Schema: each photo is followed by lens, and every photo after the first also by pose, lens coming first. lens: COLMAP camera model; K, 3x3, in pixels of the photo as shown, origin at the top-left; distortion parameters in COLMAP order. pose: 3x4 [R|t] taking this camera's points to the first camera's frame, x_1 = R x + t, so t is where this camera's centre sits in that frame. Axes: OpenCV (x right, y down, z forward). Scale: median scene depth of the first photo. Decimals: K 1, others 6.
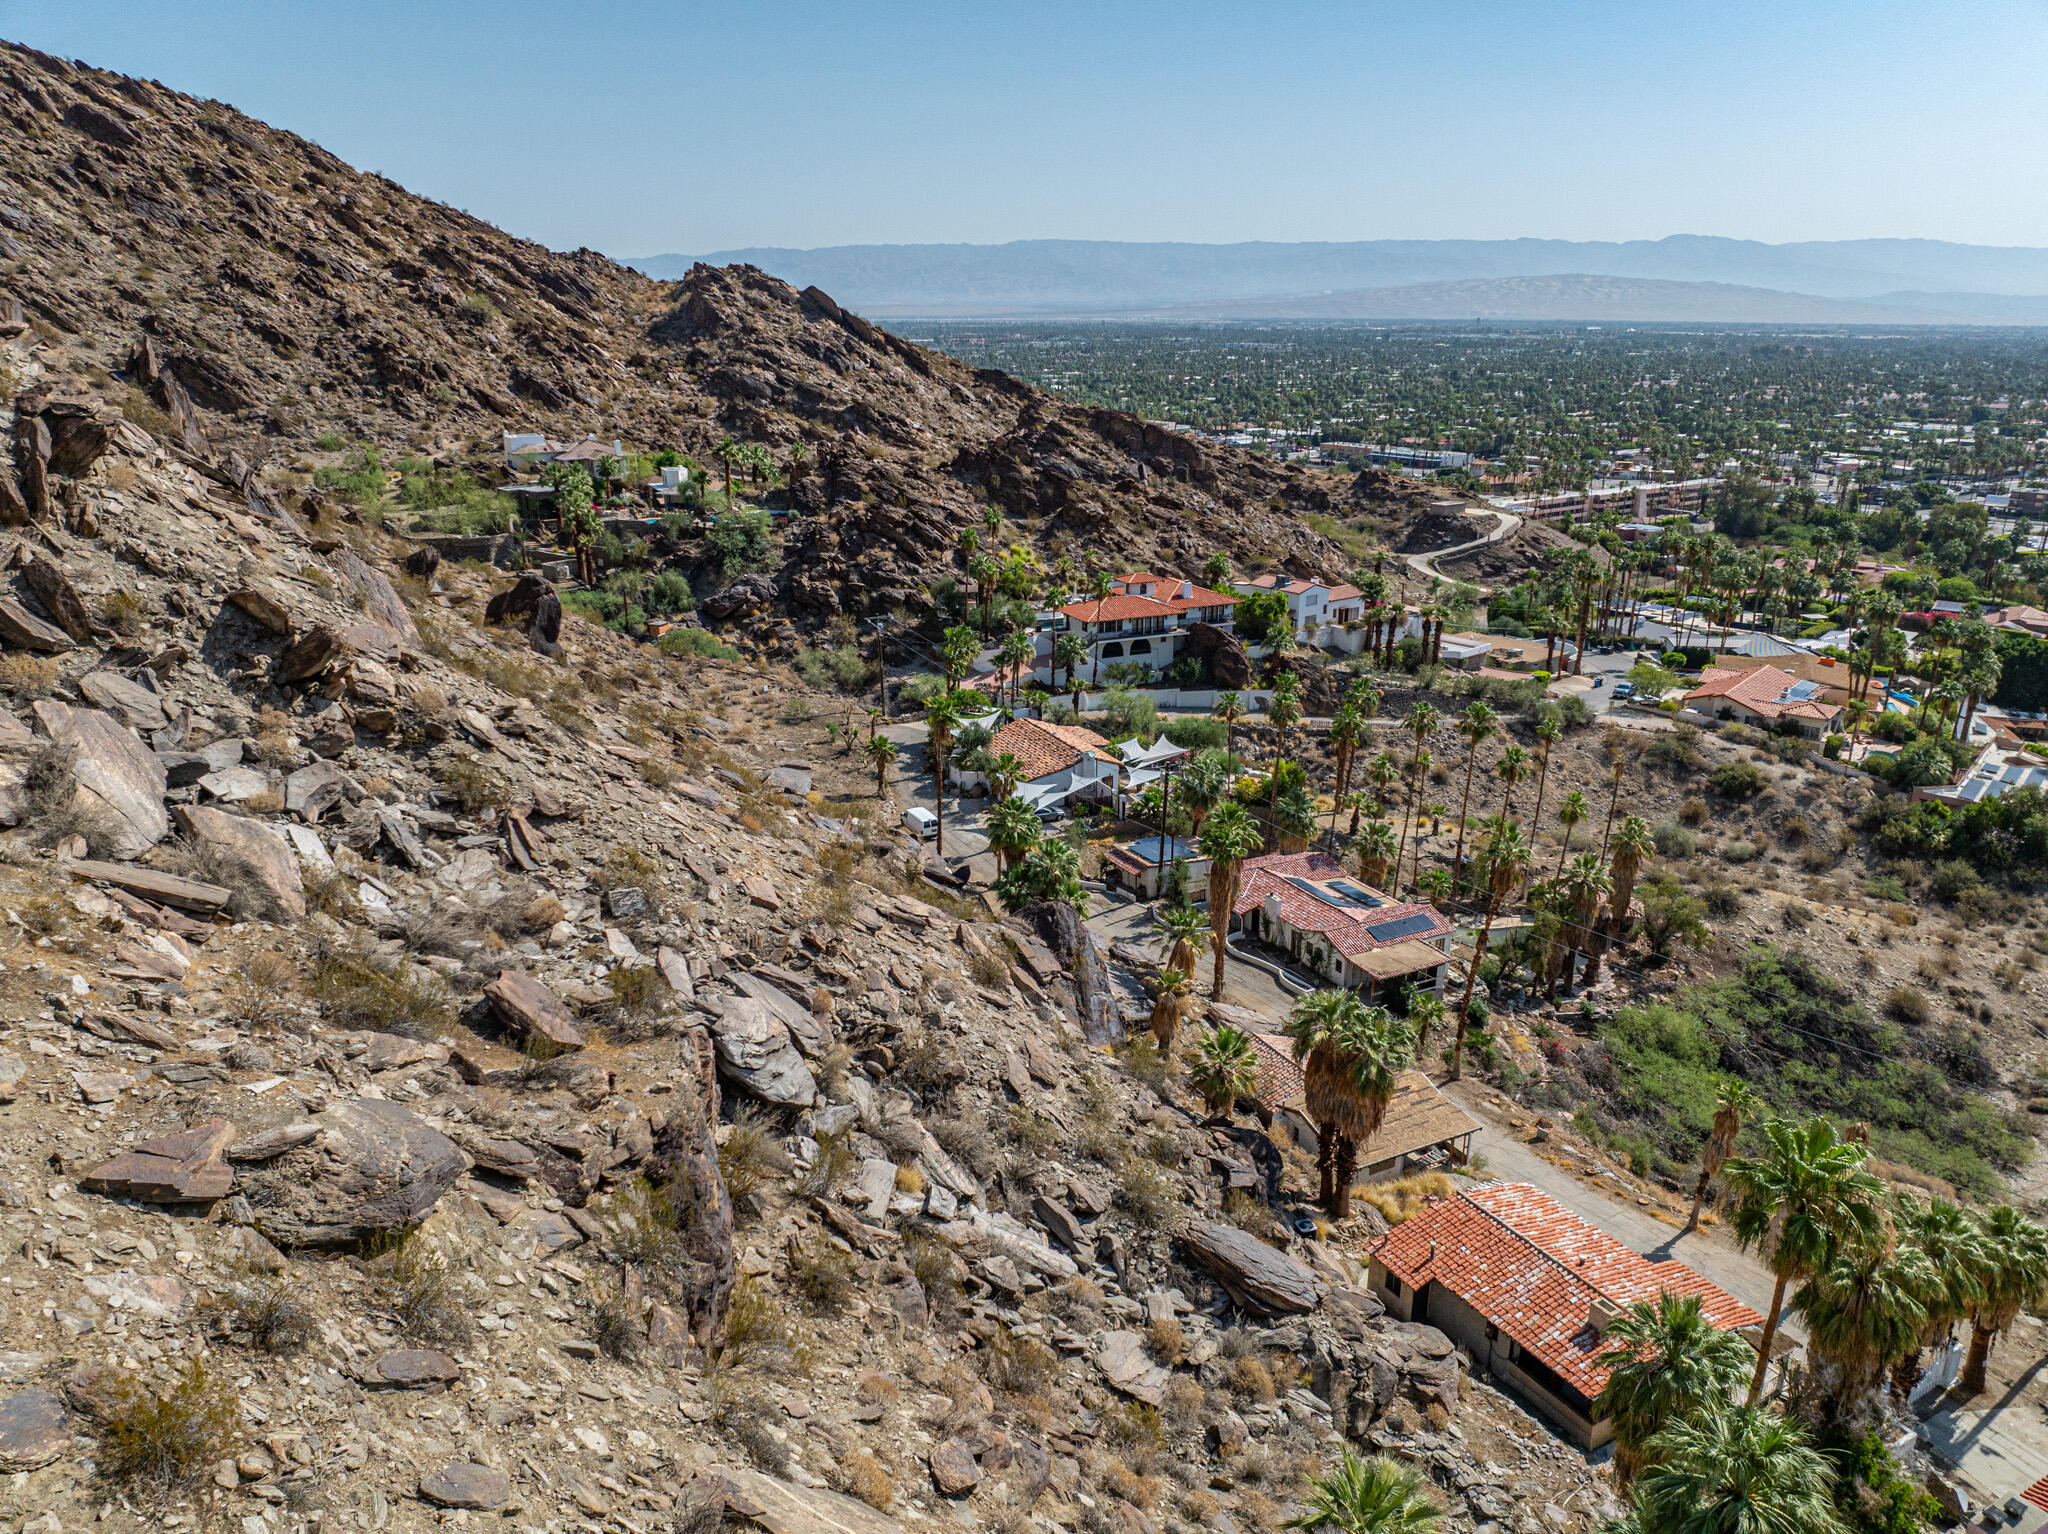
lens RADIAL K [[1439.3, 0, 1036.5], [0, 1439.3, 772.2], [0, 0, 1]] dist [-0.034558, 0.026839]
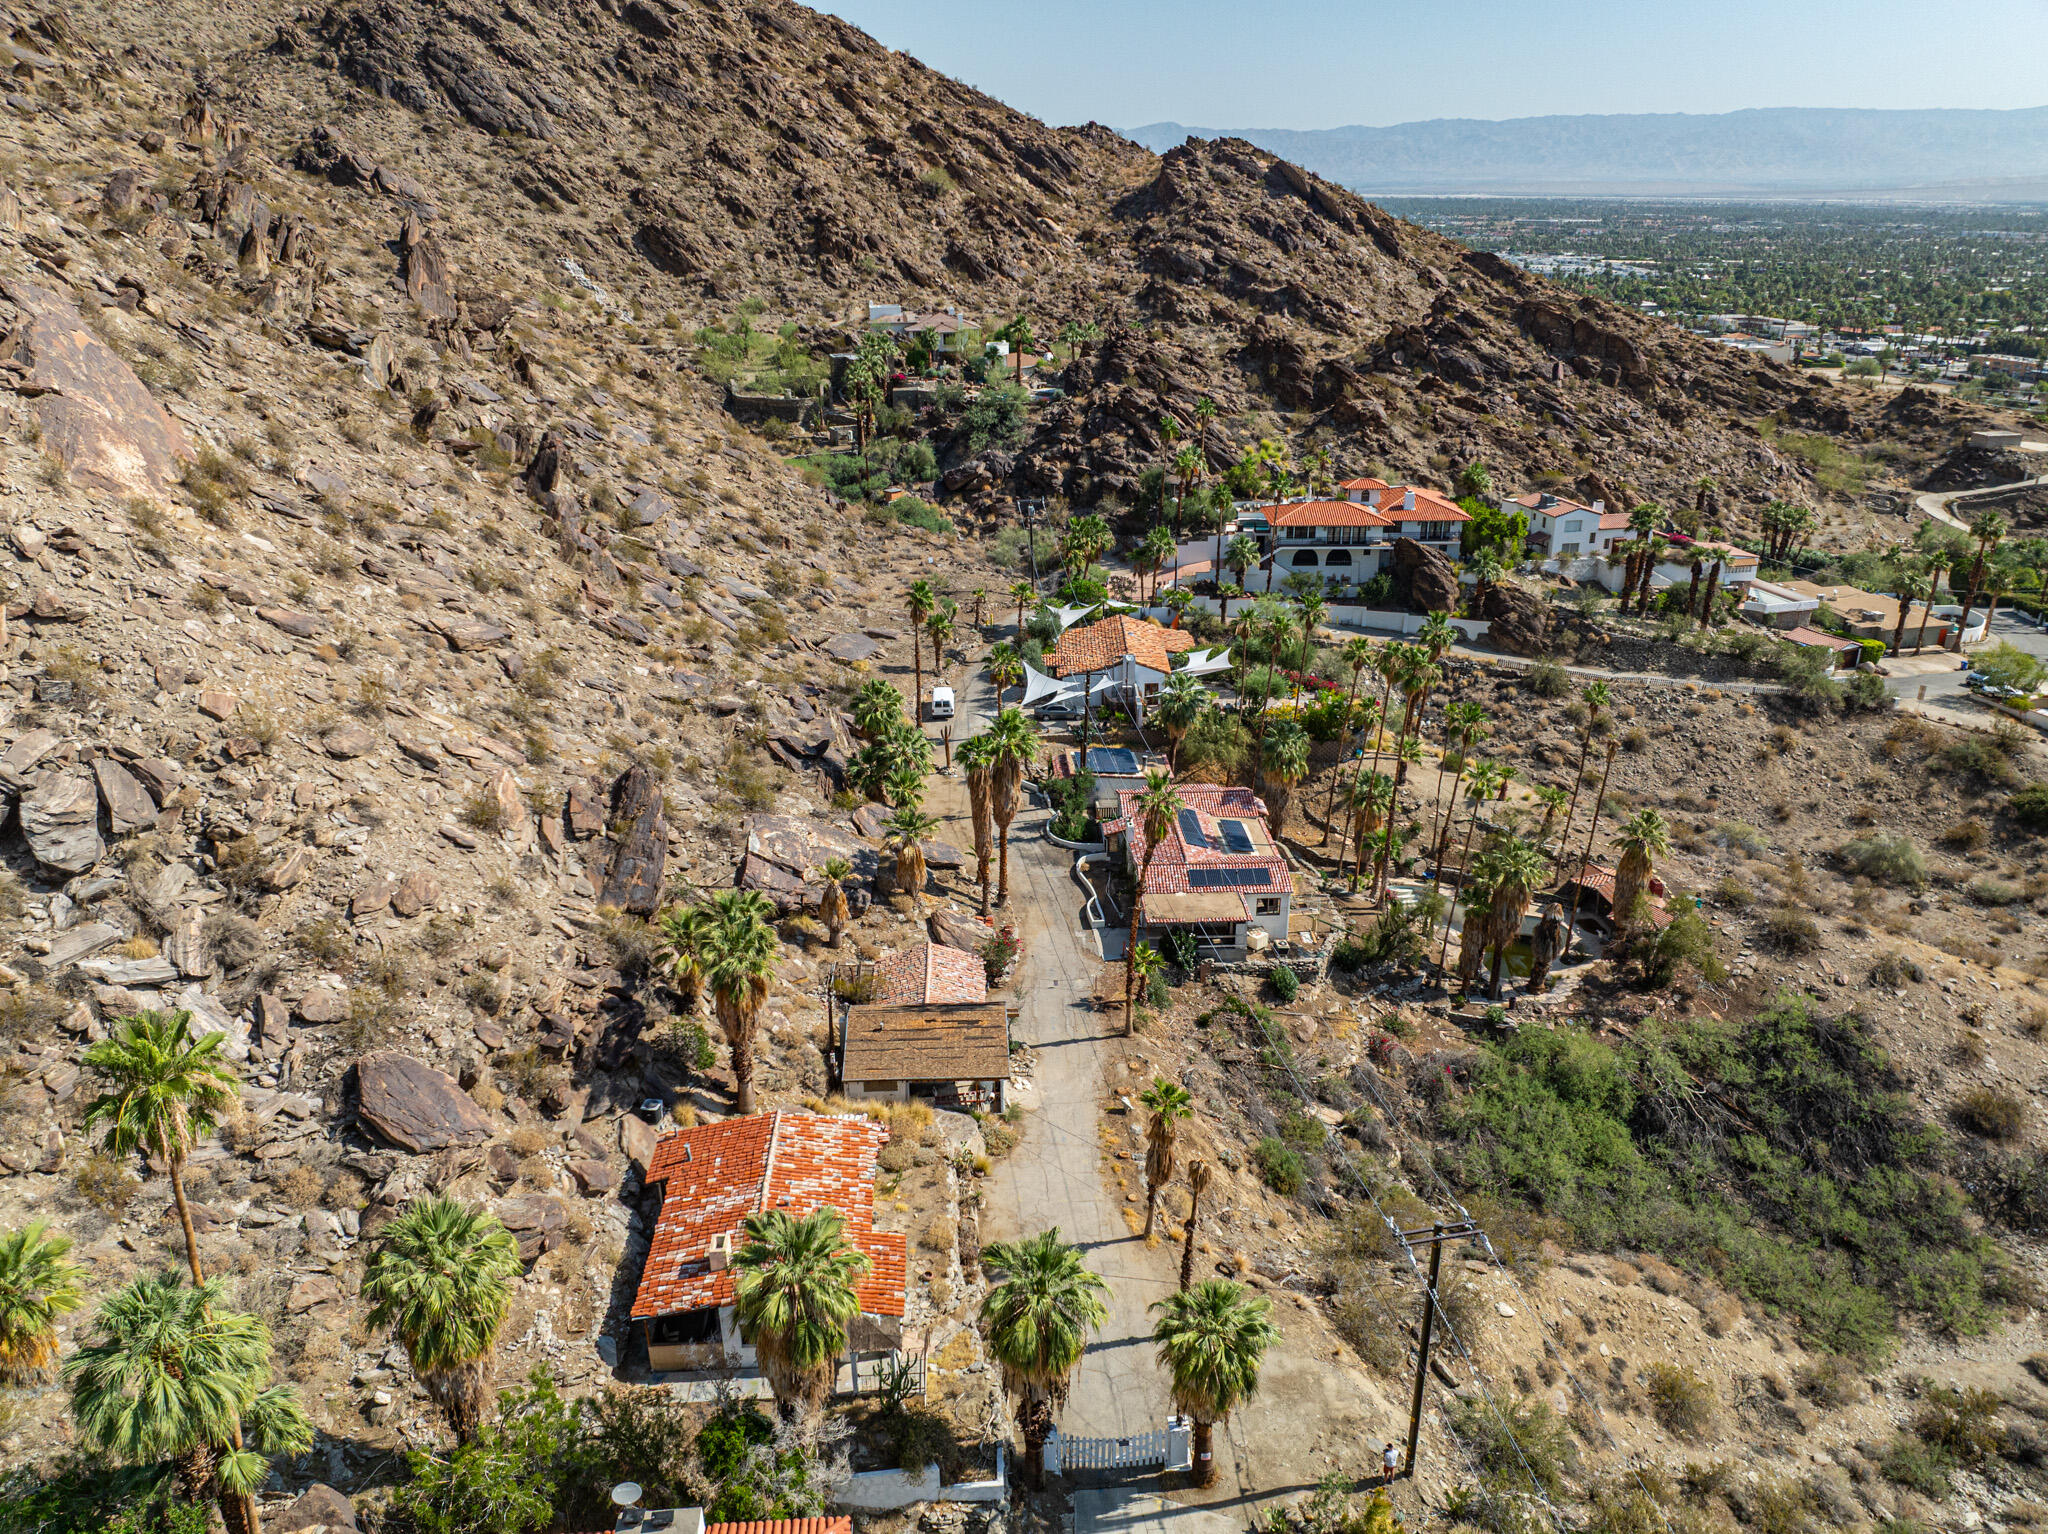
lens RADIAL K [[1447.2, 0, 1024.0], [0, 1447.2, 767.0], [0, 0, 1]] dist [-0.000426, -0.048242]
pose [[0.908721, 0.154907, -0.387594, 0.197489], [-0.127074, 0.987177, 0.096612, -0.013337], [0.397590, -0.038541, 0.916753, 0.042879]]
